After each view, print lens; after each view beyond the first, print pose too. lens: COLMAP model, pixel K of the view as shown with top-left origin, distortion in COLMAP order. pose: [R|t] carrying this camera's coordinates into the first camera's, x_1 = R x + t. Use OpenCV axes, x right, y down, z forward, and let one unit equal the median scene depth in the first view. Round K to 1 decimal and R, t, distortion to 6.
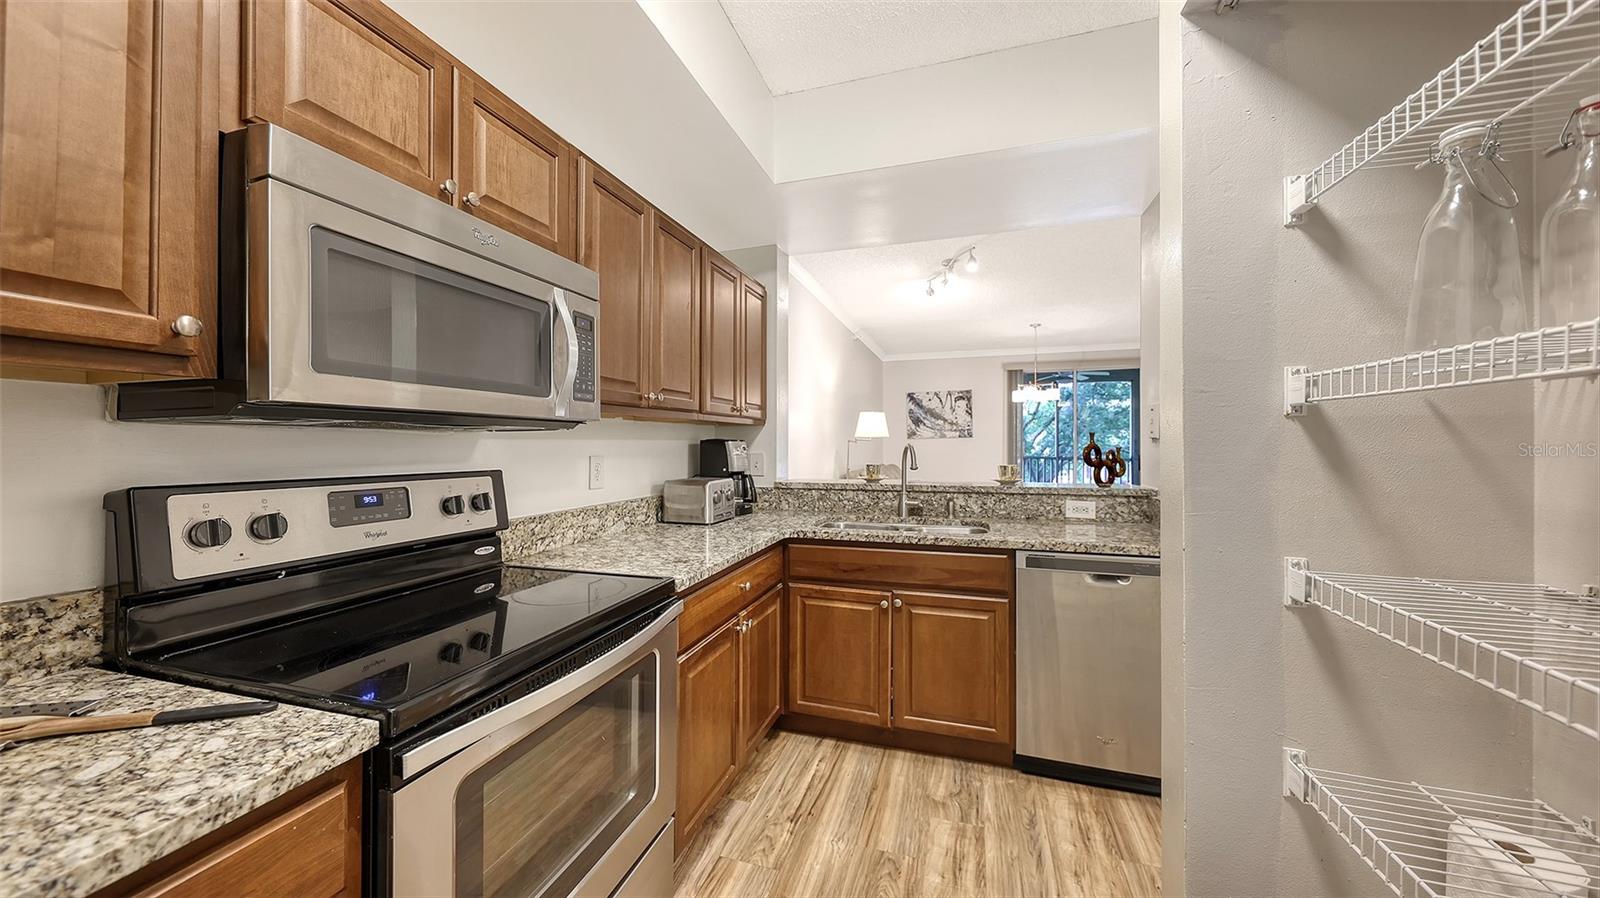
lens RADIAL K [[551.2, 0, 802.6], [0, 551.2, 442.7], [0, 0, 1]] dist [0.004240, -0.001753]
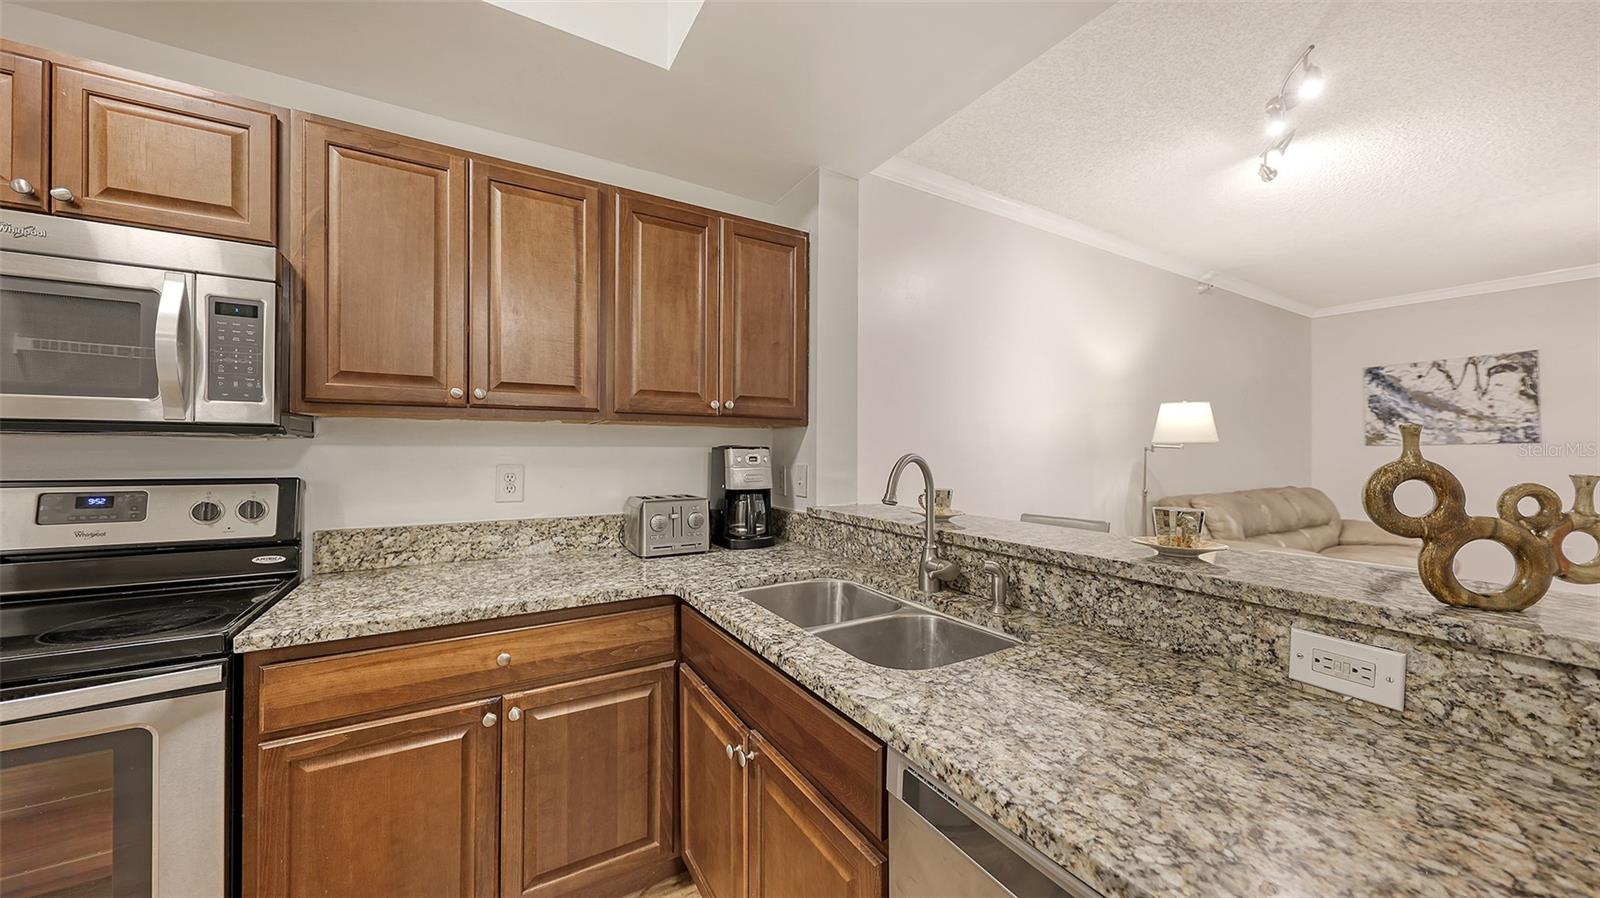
lens RADIAL K [[551.2, 0, 798.2], [0, 551.2, 443.0], [0, 0, 1]] dist [0.004240, -0.001753]
pose [[0.745690, -0.003426, -0.666284, 0.556429], [-0.004422, 0.999939, -0.010091, -0.003909], [0.666278, 0.010471, 0.745630, 0.638396]]
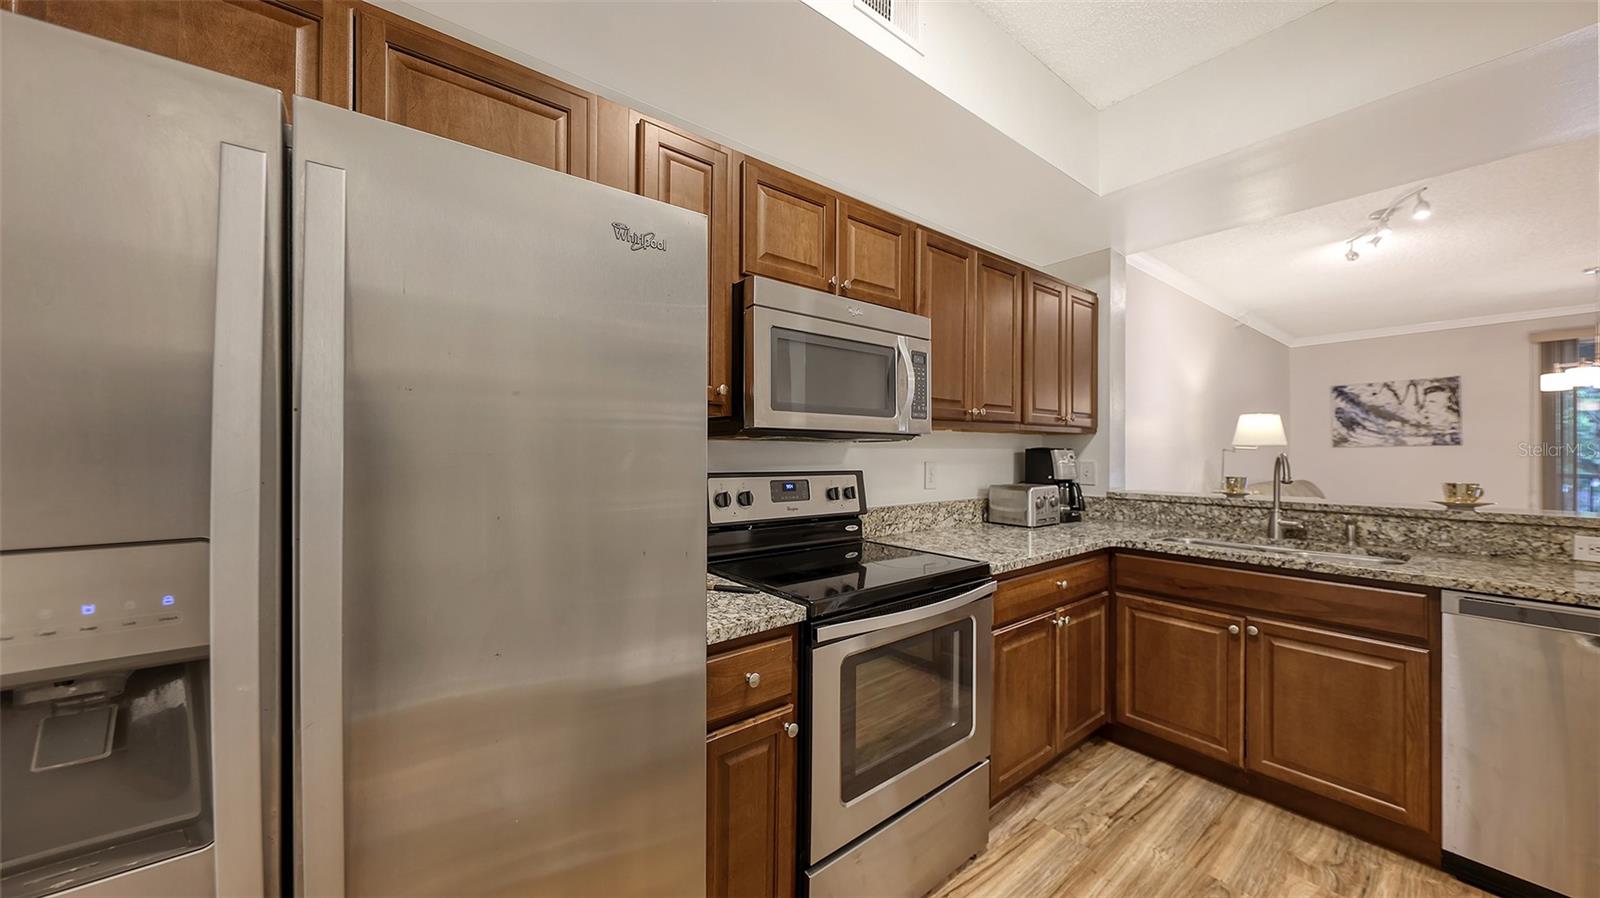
lens RADIAL K [[551.2, 0, 798.4], [0, 551.2, 445.4], [0, 0, 1]] dist [0.004240, -0.001753]
pose [[0.823143, -0.002089, -0.567830, 0.074461], [-0.003509, 0.999955, -0.008764, -0.000250], [0.567823, 0.009207, 0.823099, -0.160655]]
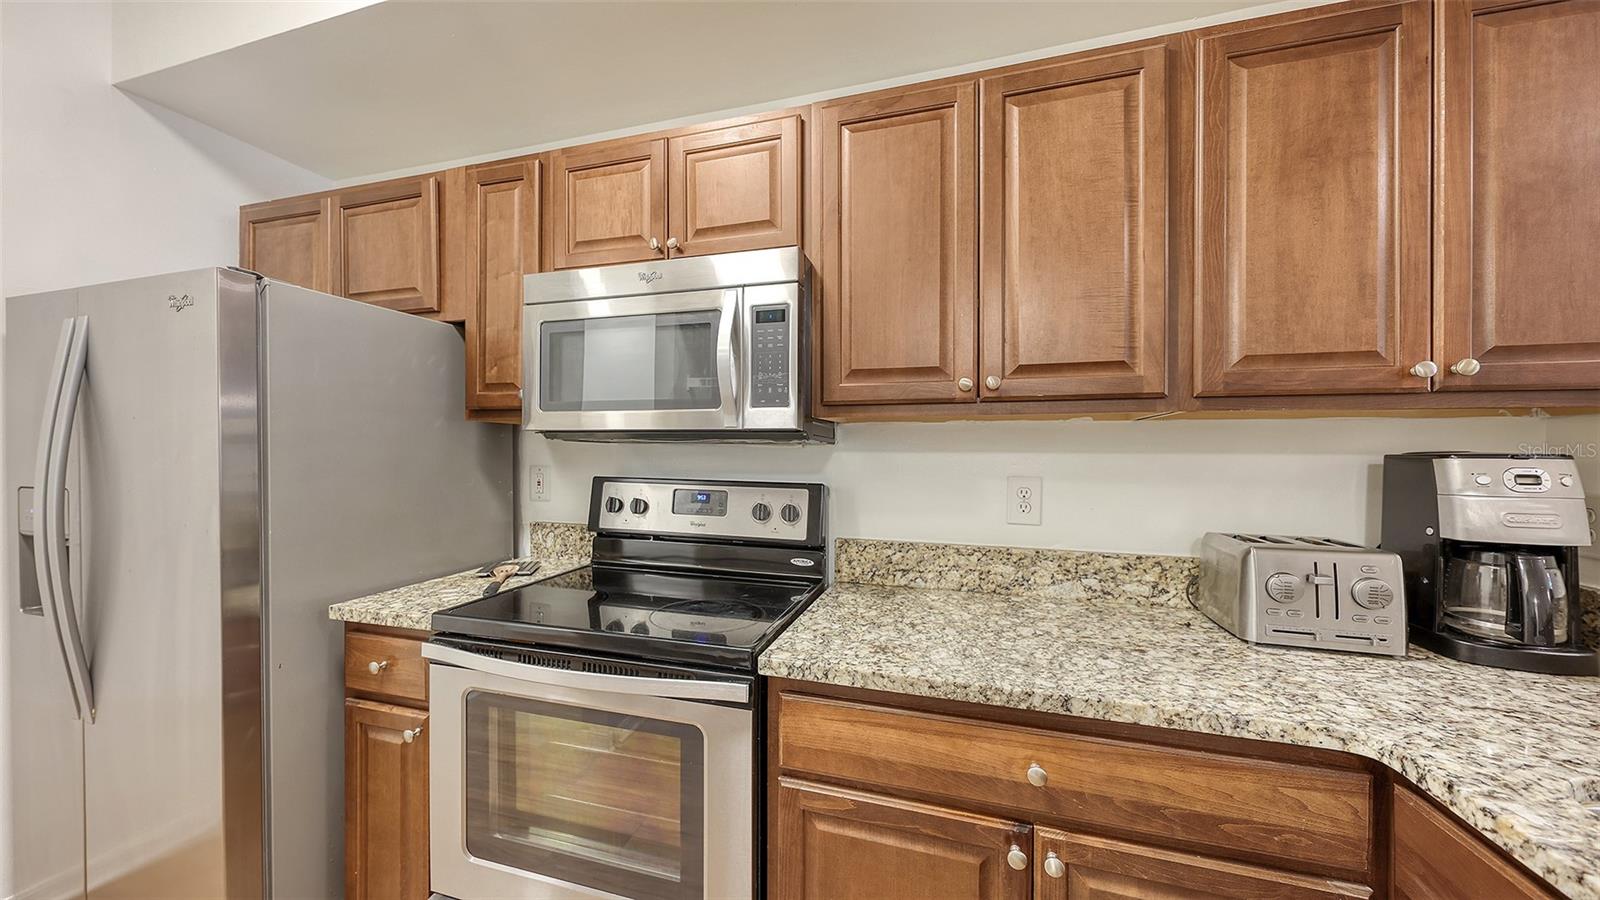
lens RADIAL K [[551.2, 0, 789.2], [0, 551.2, 451.2], [0, 0, 1]] dist [0.004240, -0.001753]
pose [[0.001482, -0.004213, -0.999990, 0.311000], [-0.007275, 0.999965, -0.004224, -0.002493], [0.999972, 0.007282, 0.001452, 0.696275]]
